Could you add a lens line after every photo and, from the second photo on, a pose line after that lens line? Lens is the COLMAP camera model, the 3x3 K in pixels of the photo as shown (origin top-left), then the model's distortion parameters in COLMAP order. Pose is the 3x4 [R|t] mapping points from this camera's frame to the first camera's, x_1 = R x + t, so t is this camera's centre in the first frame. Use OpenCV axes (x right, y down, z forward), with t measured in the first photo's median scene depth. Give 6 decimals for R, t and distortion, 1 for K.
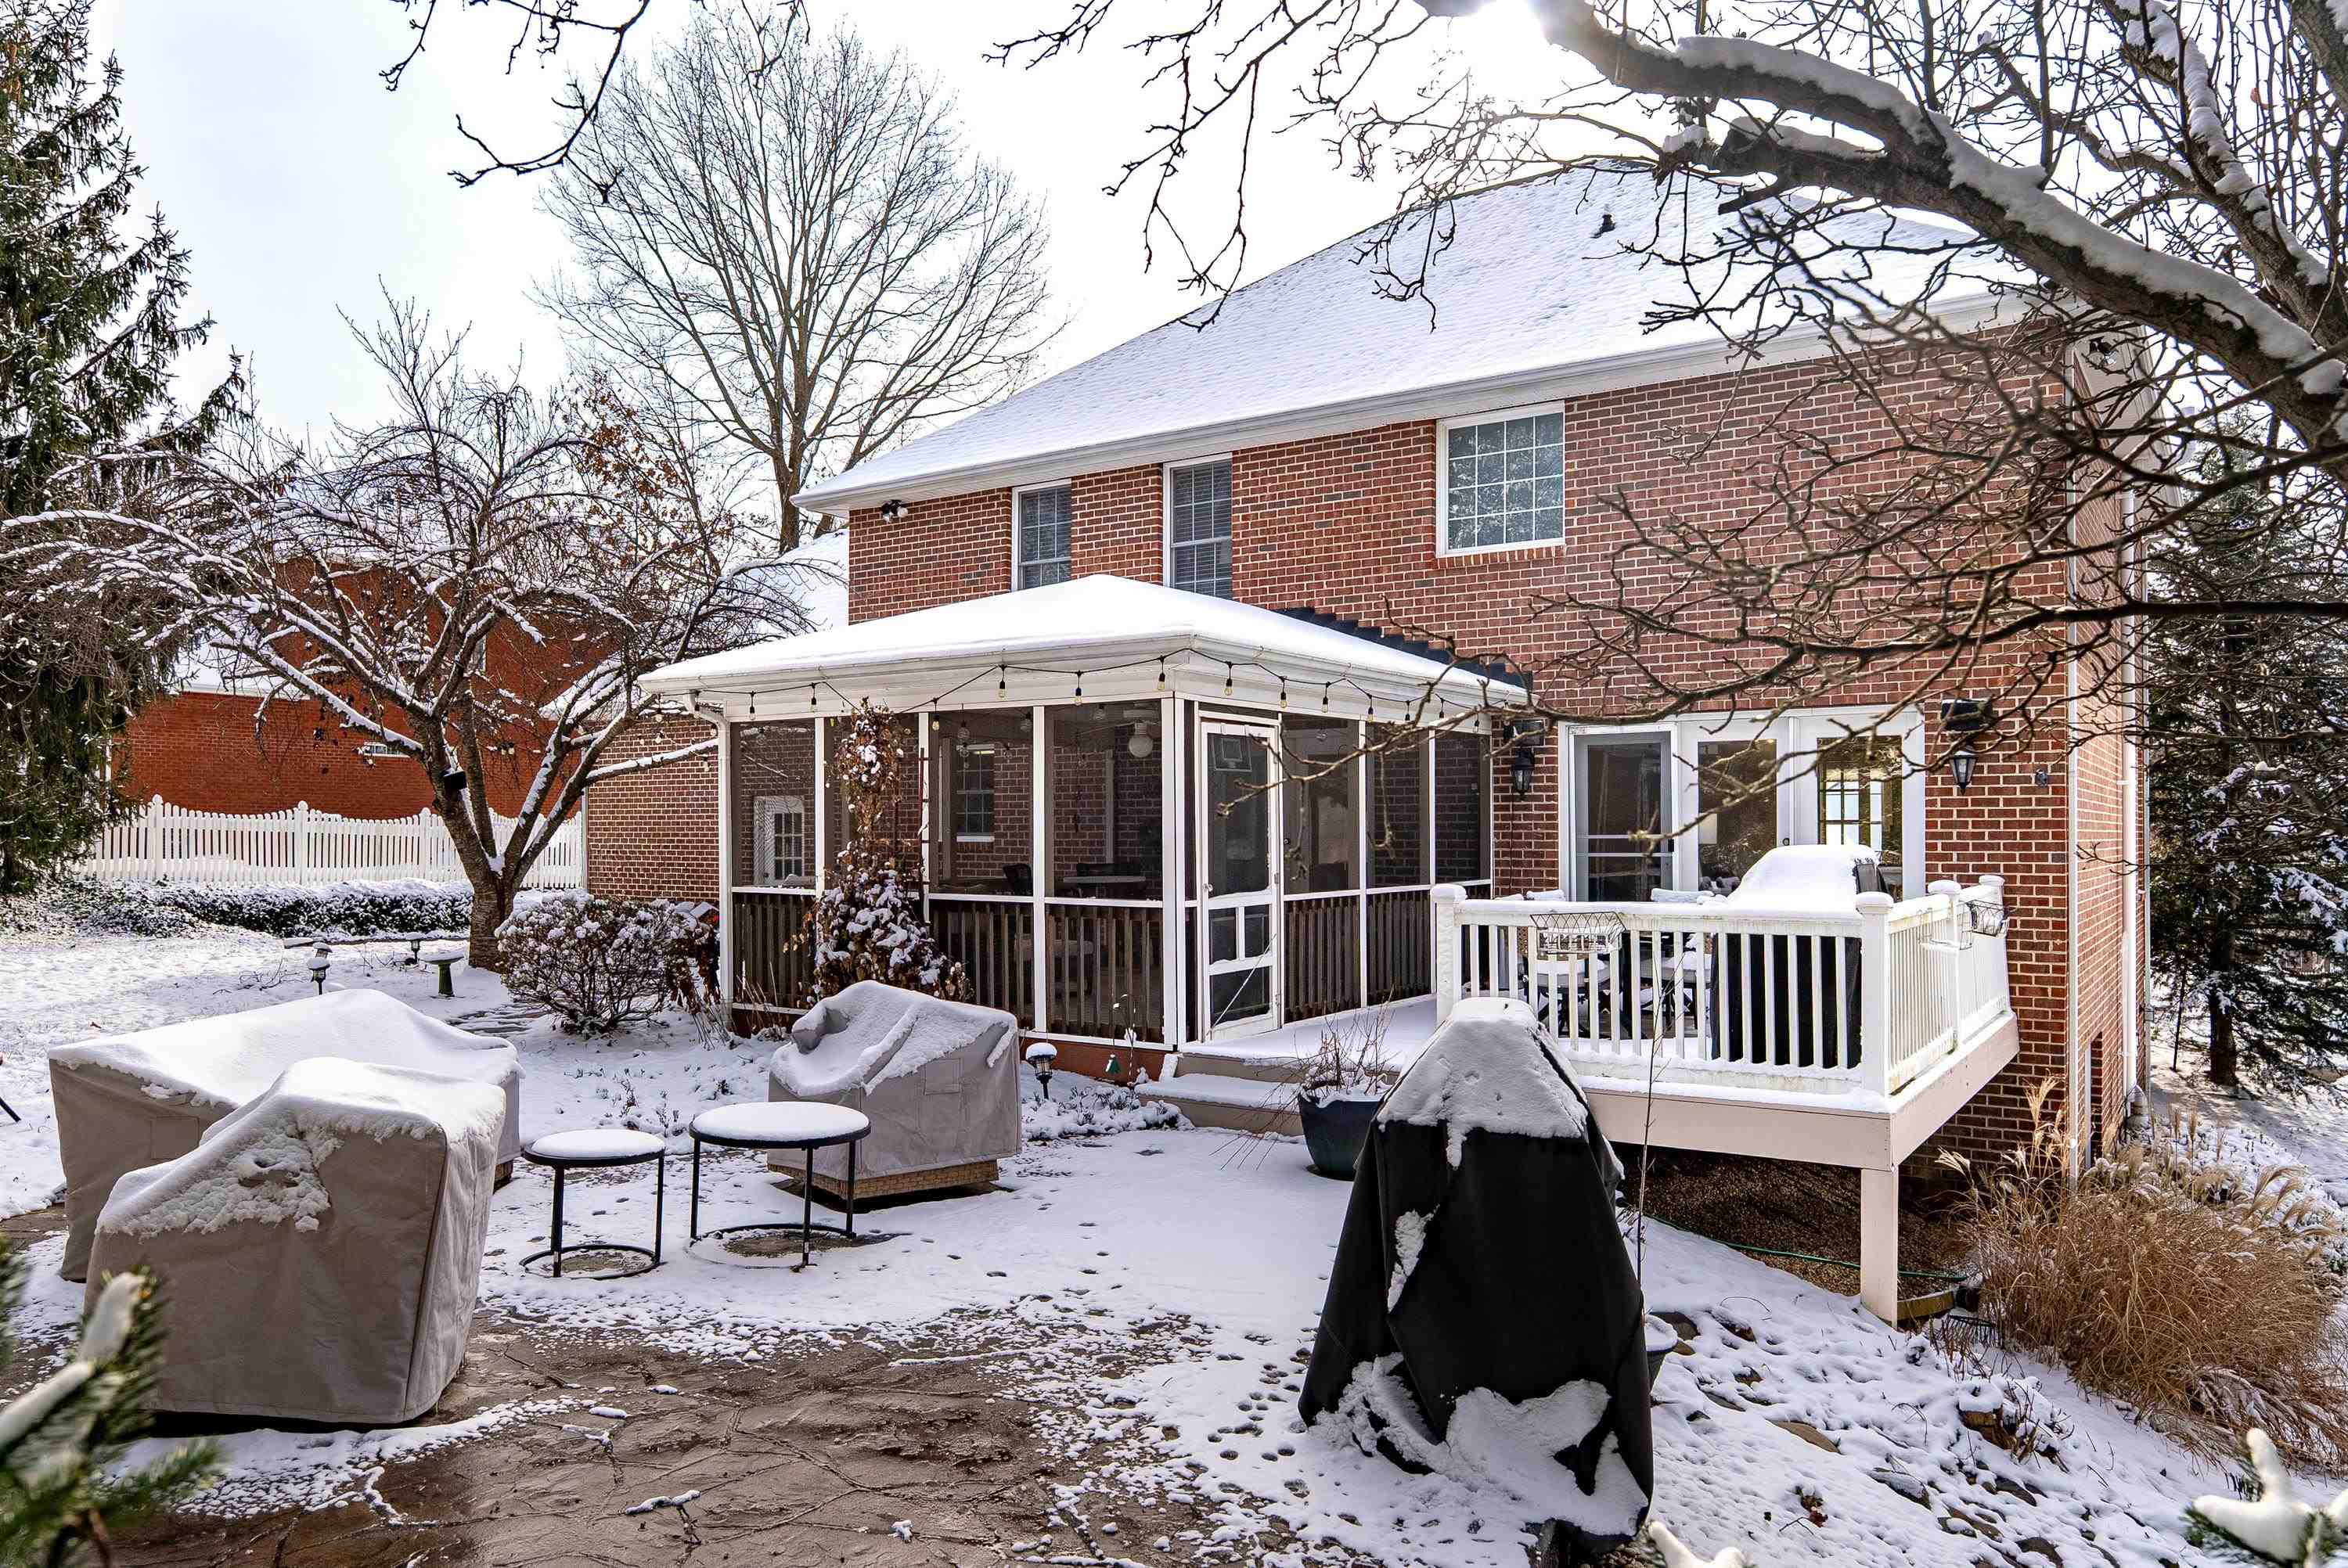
lens RADIAL K [[1597.3, 0, 1174.0], [0, 1597.3, 784.0], [0, 0, 1]] dist [0.003363, 0.000593]
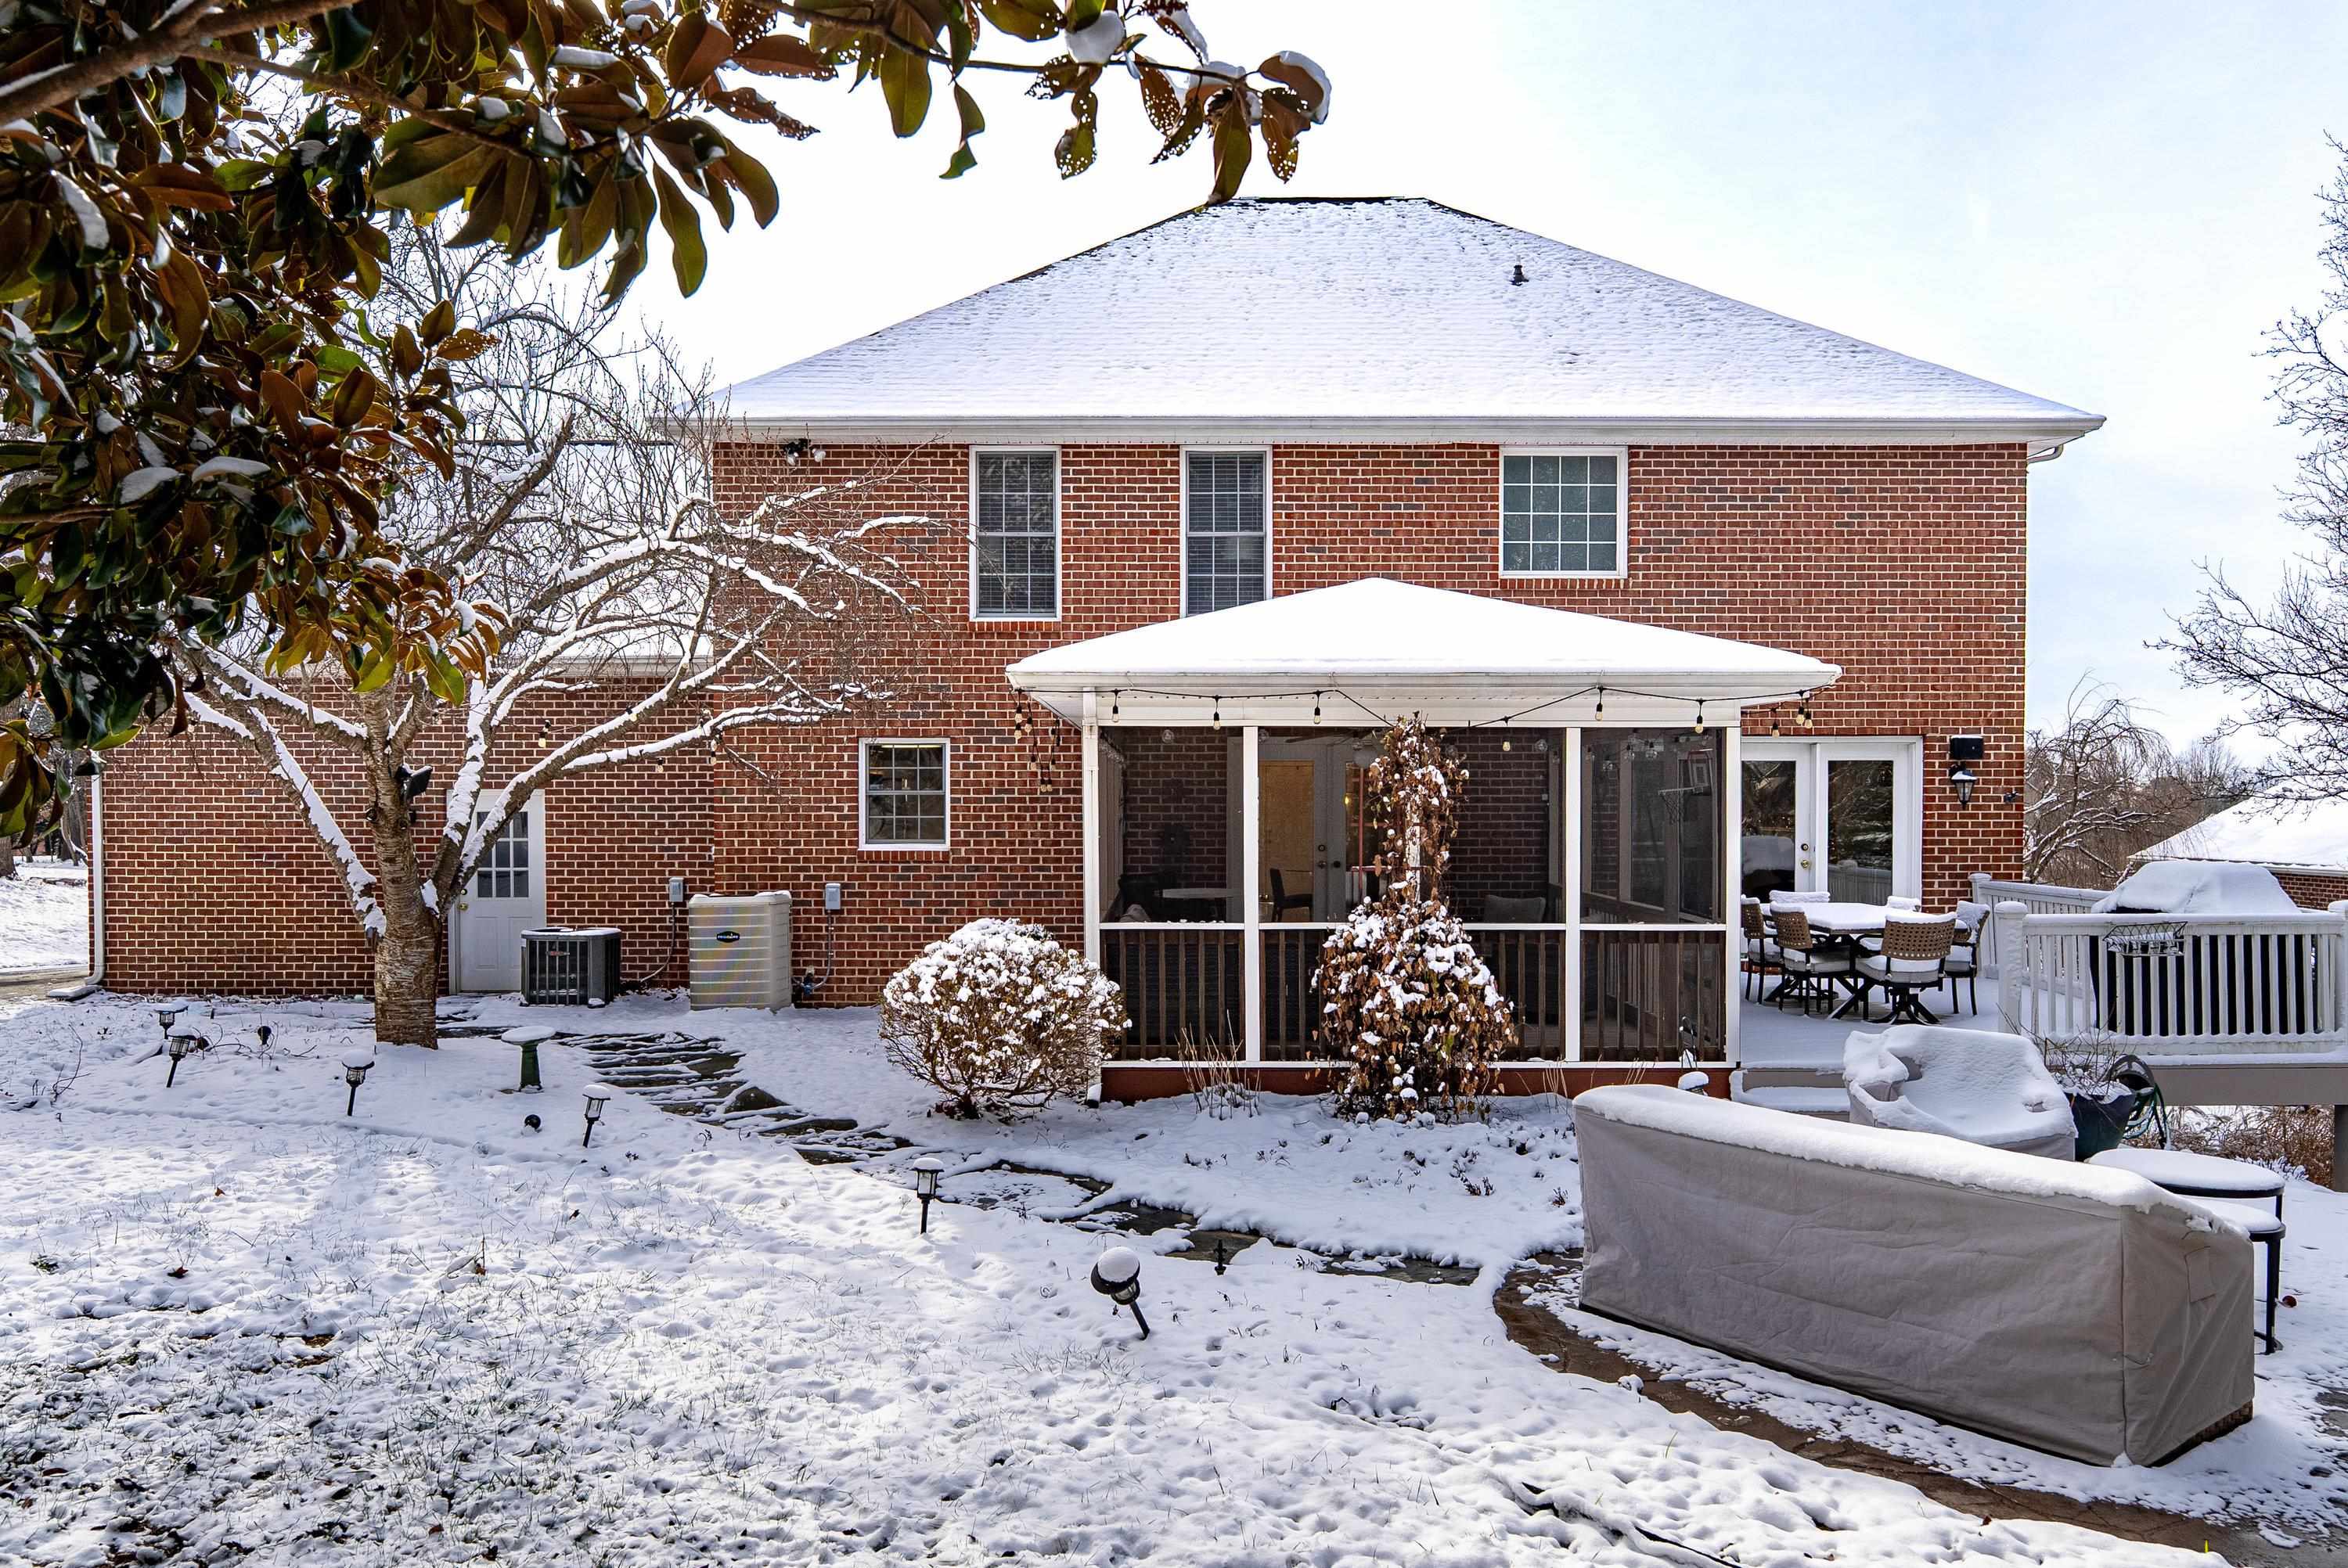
lens RADIAL K [[1652.1, 0, 1174.0], [0, 1652.1, 784.0], [0, 0, 1]] dist [0.000201, 0.000096]
pose [[0.820088, 0.005828, 0.572208, -0.616667], [-0.016777, 0.999763, 0.013863, -0.017489], [-0.571992, -0.020969, 0.819991, 0.225793]]
